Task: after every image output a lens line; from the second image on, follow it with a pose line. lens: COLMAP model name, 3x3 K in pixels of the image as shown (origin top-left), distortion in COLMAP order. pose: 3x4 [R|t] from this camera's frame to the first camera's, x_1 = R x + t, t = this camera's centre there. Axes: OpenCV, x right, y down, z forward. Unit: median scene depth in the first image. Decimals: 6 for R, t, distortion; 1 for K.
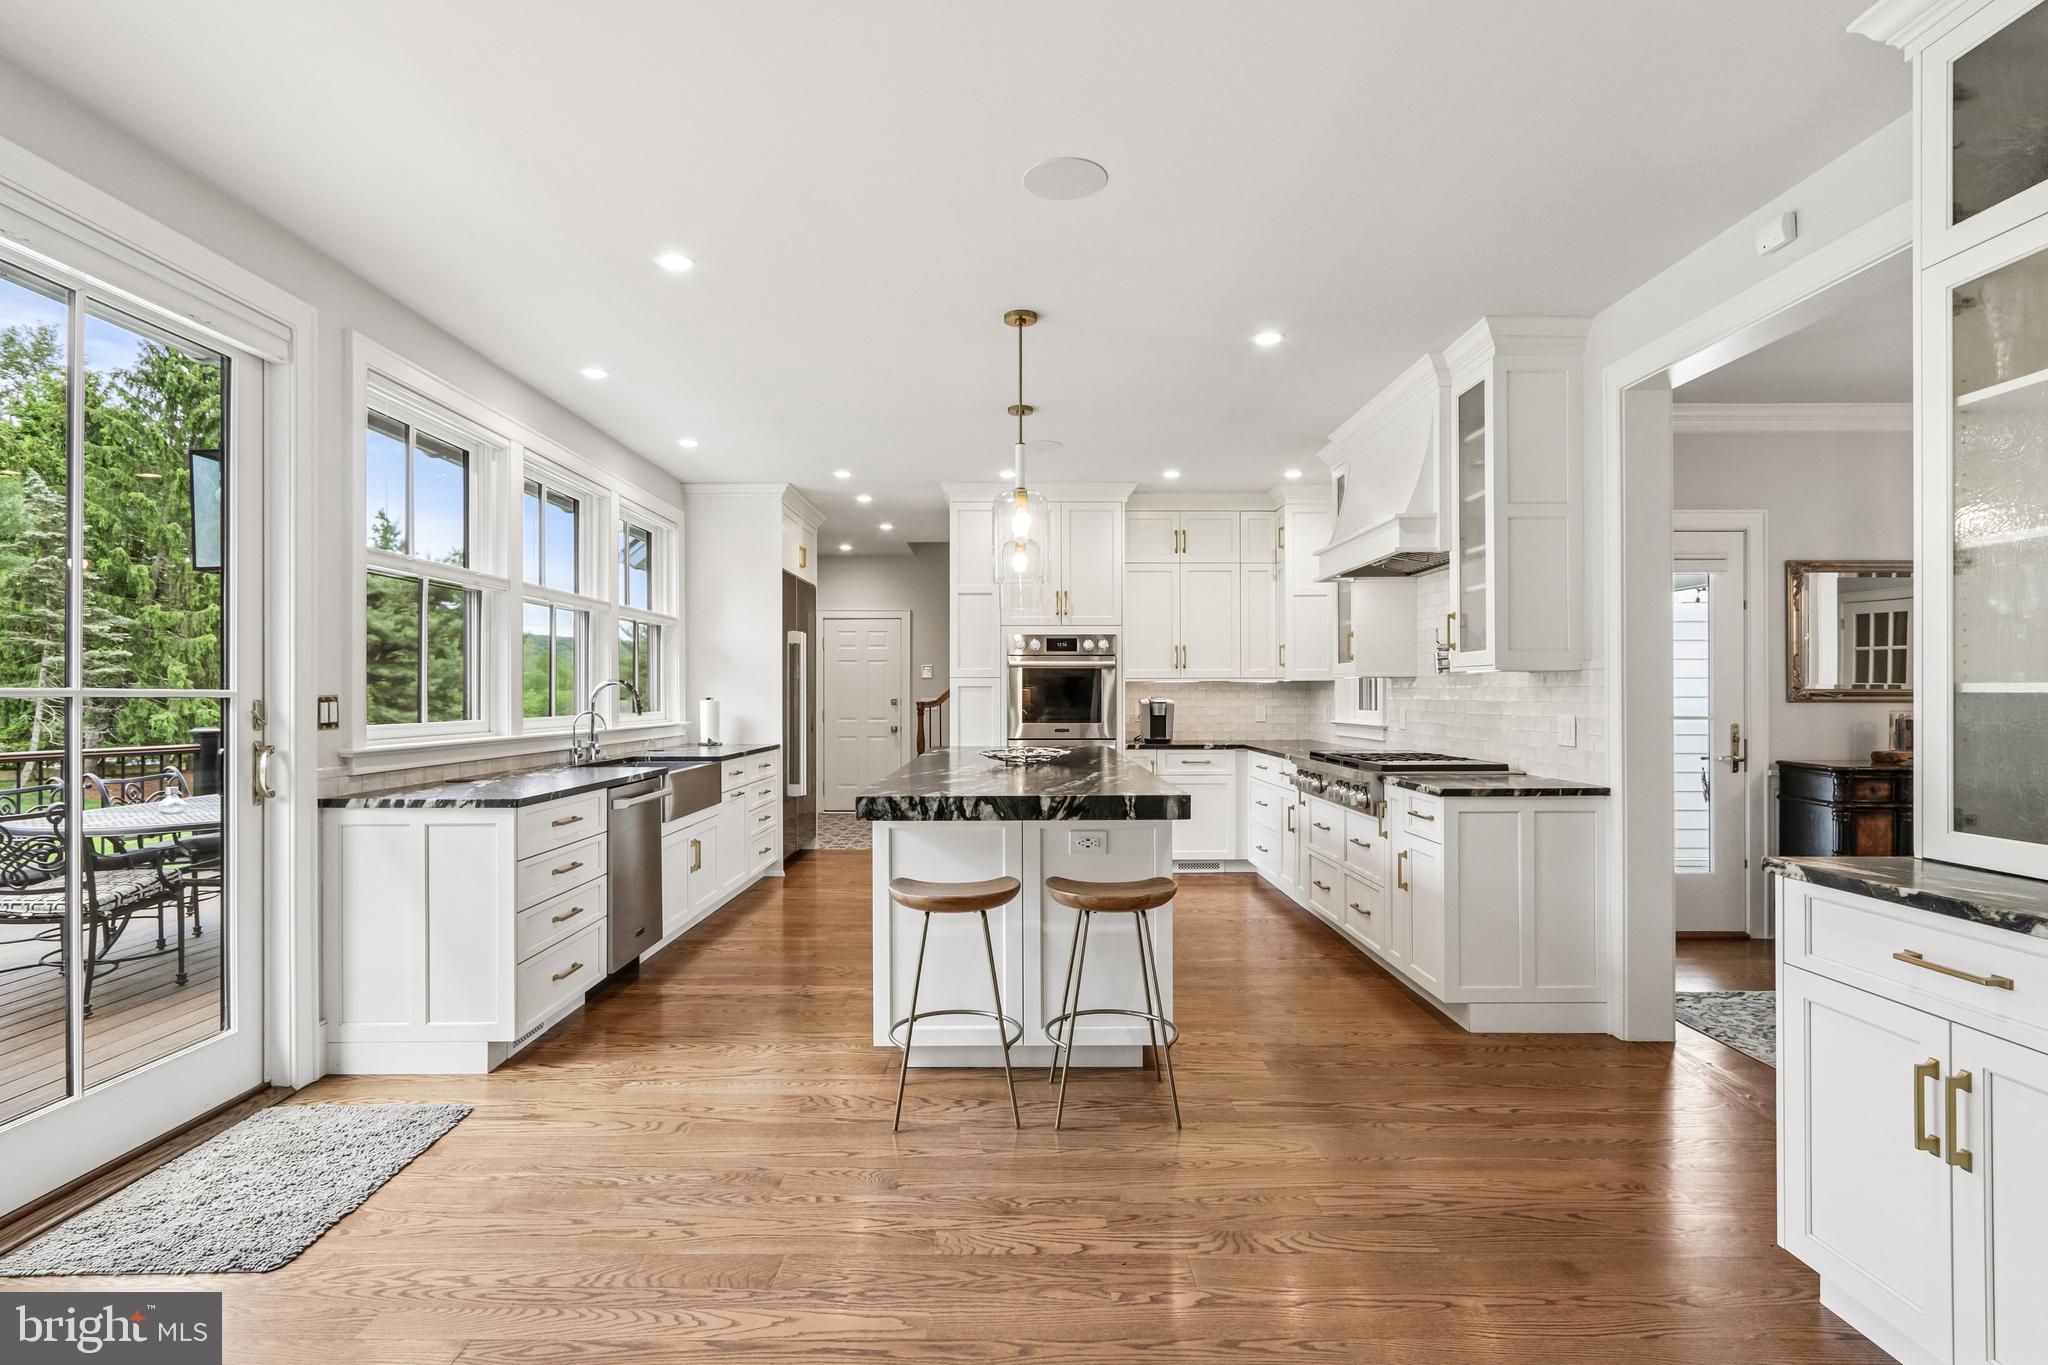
lens RADIAL K [[992.4, 0, 1024.8], [0, 992.4, 694.3], [0, 0, 1]] dist [-0.007121, 0.003557]
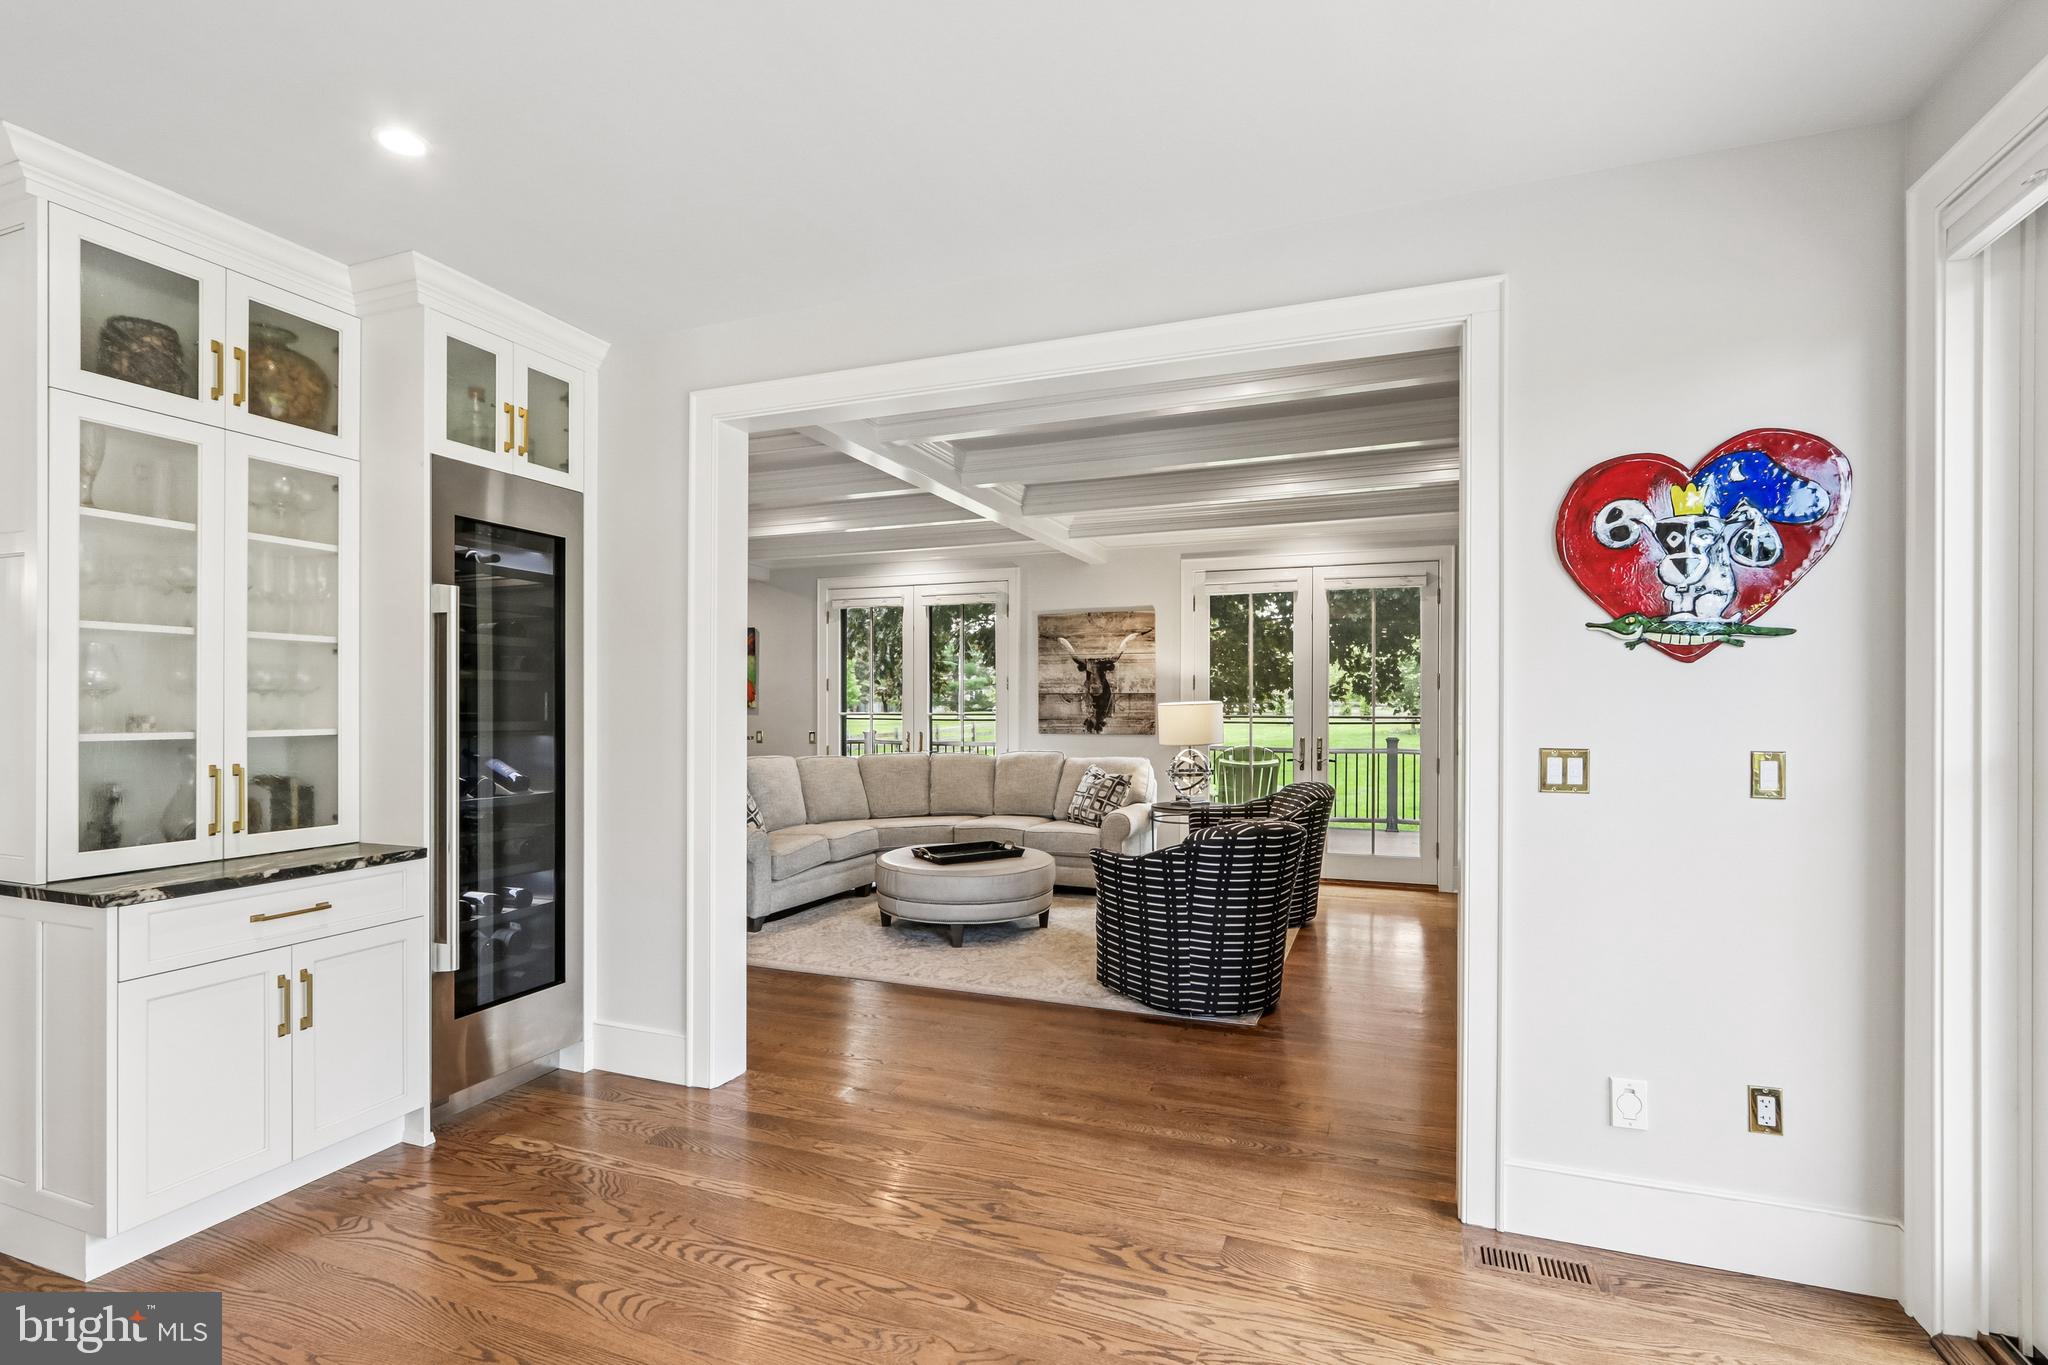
lens RADIAL K [[946.4, 0, 1022.4], [0, 946.4, 711.4], [0, 0, 1]] dist [-0.007197, 0.001272]
pose [[-0.925122, -0.003336, 0.379656, -0.275457], [-0.000201, 0.999966, 0.008298, -0.022389], [-0.379671, 0.007600, -0.925091, 0.747826]]
